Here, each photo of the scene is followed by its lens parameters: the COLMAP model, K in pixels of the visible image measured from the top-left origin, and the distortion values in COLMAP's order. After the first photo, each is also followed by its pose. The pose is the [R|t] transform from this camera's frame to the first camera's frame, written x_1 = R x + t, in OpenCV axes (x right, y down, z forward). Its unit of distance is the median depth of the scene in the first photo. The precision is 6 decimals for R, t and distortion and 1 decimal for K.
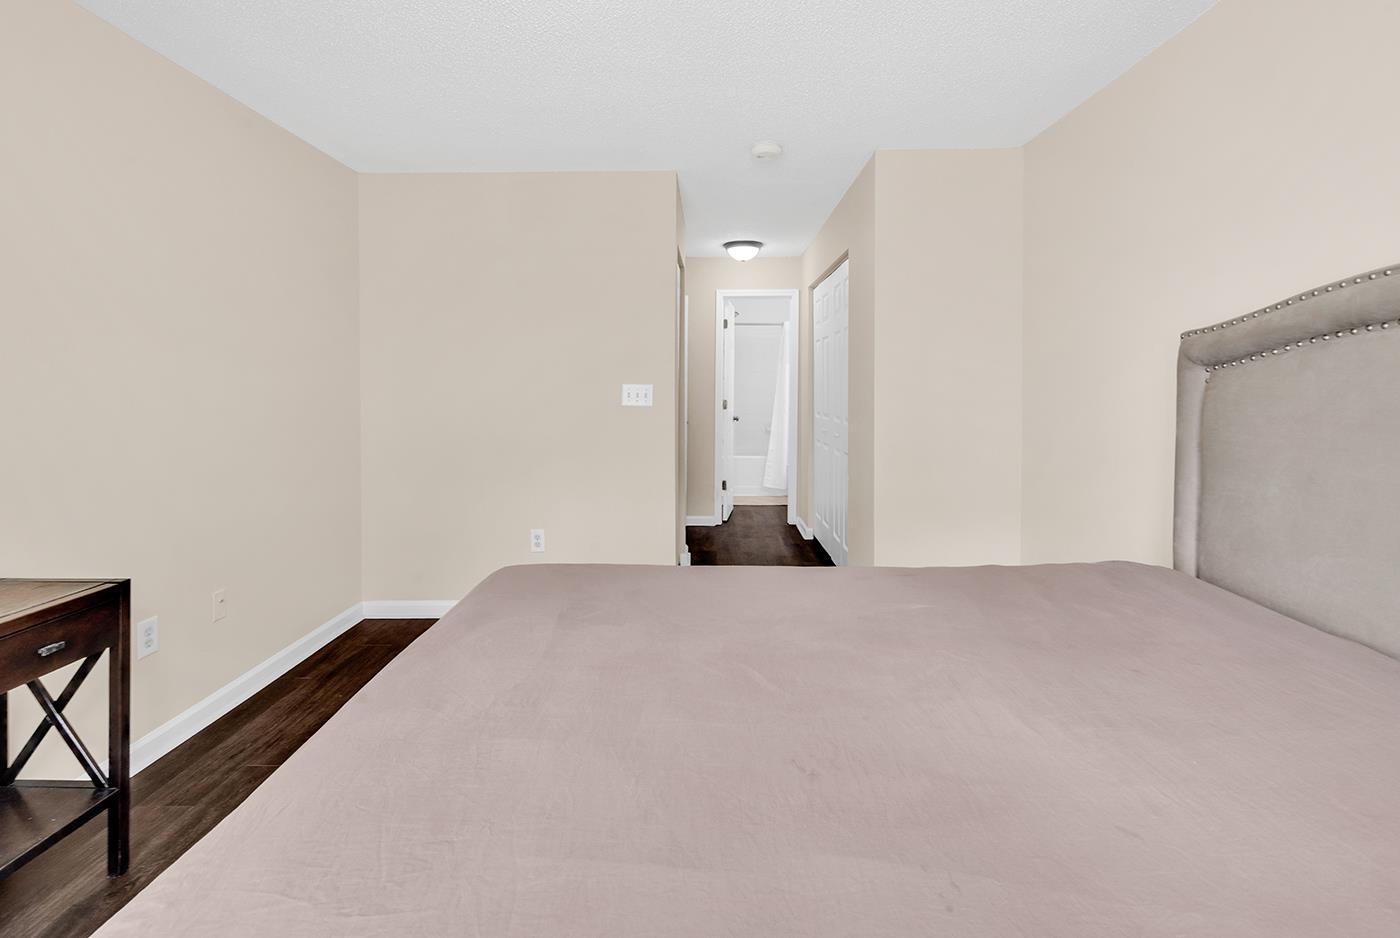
lens RADIAL K [[641.6, 0, 696.0], [0, 641.6, 405.0], [0, 0, 1]] dist [0.003314, 0.000385]
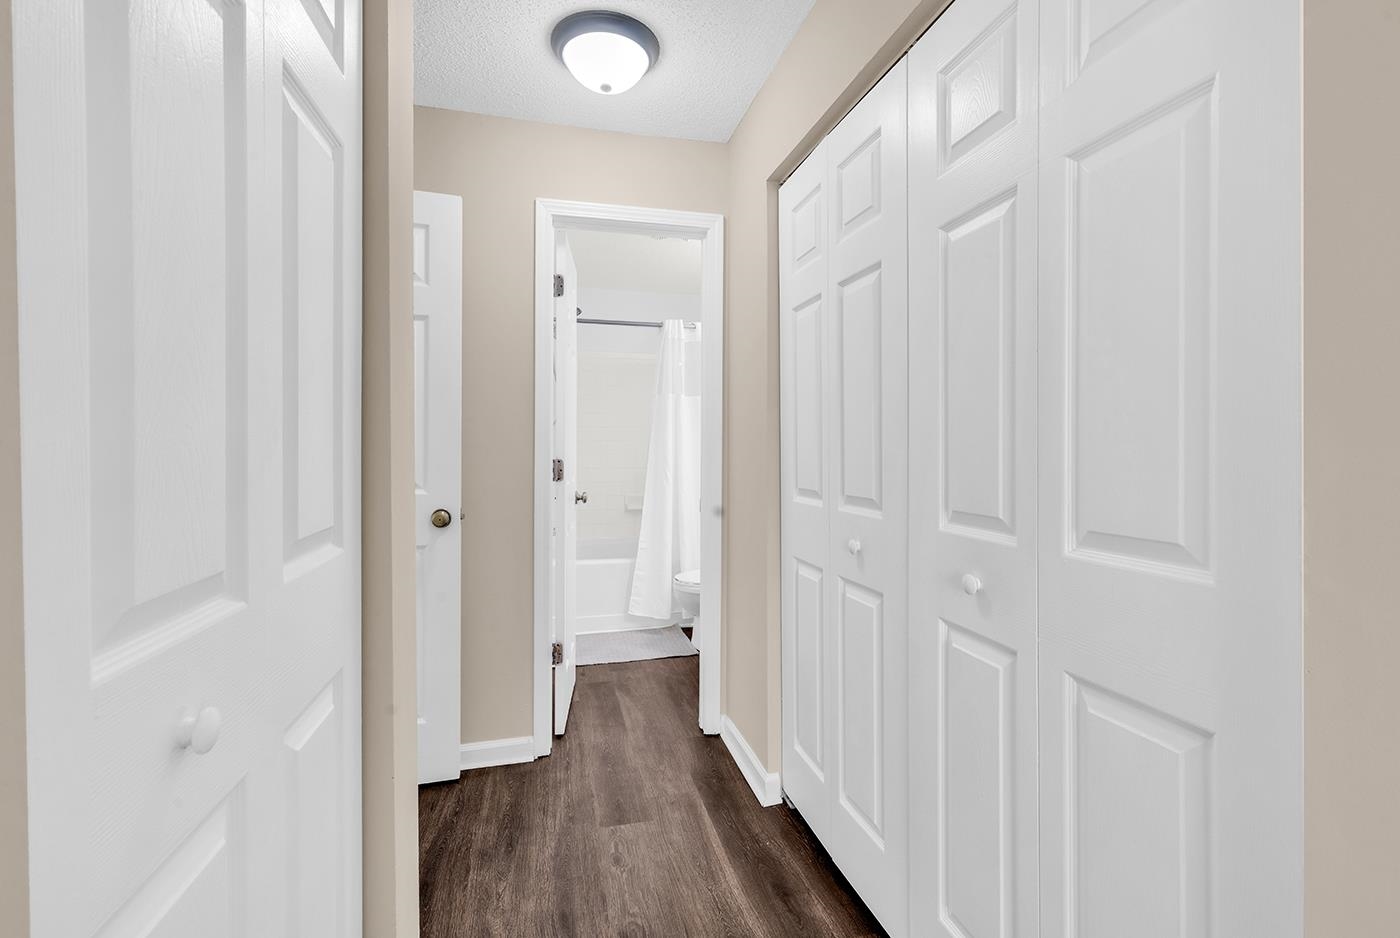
lens RADIAL K [[631.1, 0, 705.5], [0, 631.1, 447.6], [0, 0, 1]] dist [0.002528, 0.000025]
pose [[0.963175, -0.000225, 0.268877, 0.029499], [0.008470, 0.999529, -0.029503, -0.002461], [-0.268743, 0.030694, 0.962723, 0.624694]]
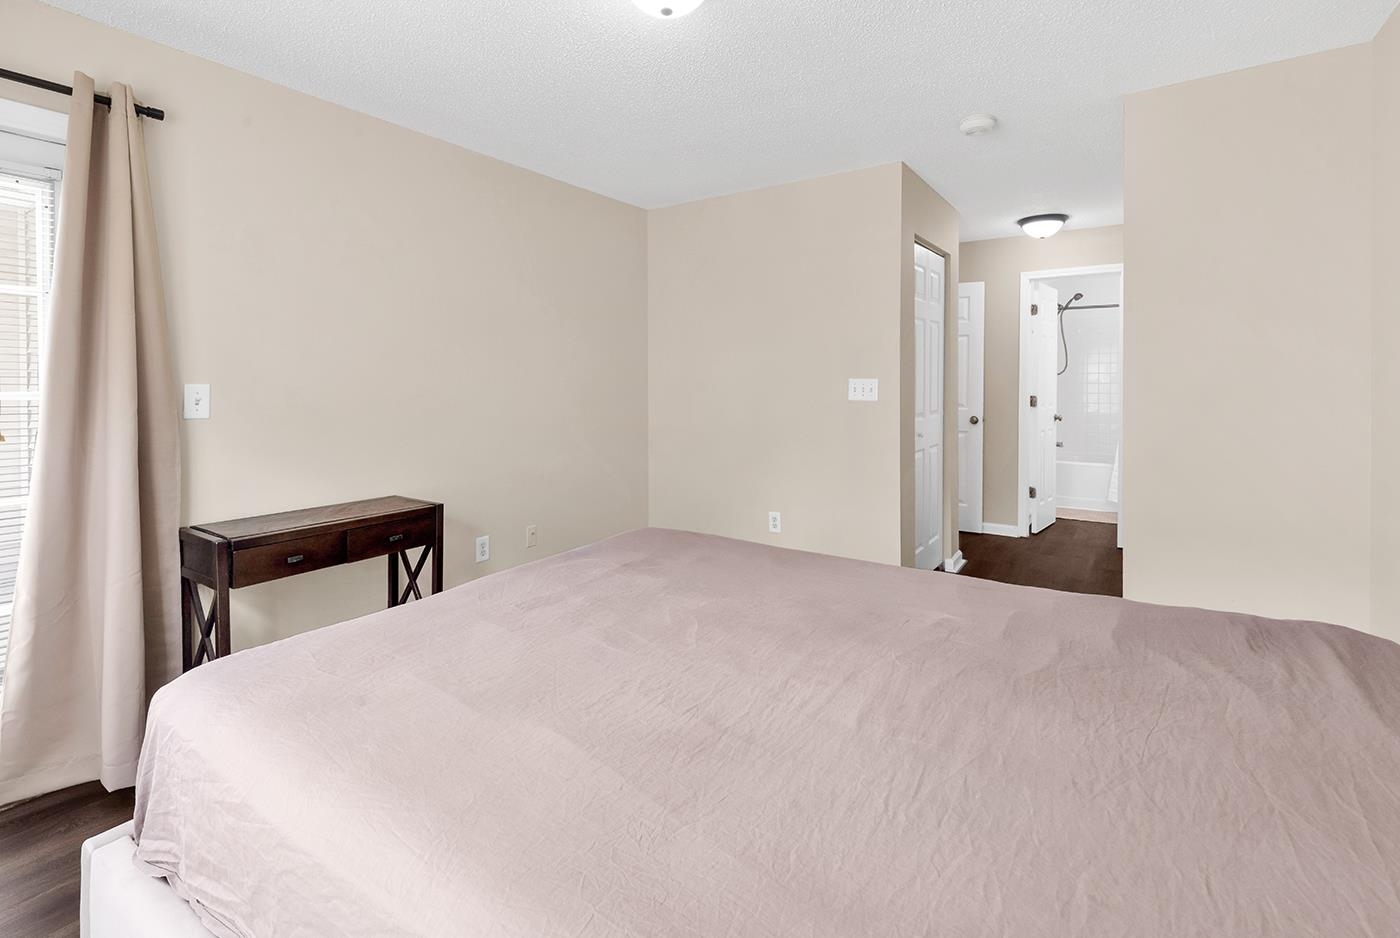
lens RADIAL K [[647.2, 0, 698.9], [0, 647.2, 396.1], [0, 0, 1]] dist [0.001657, 0.000116]
pose [[0.837361, 0.011236, -0.546535, 0.164245], [-0.013849, 0.999904, -0.000662, -0.000583], [0.546475, 0.008123, 0.837436, 0.003134]]
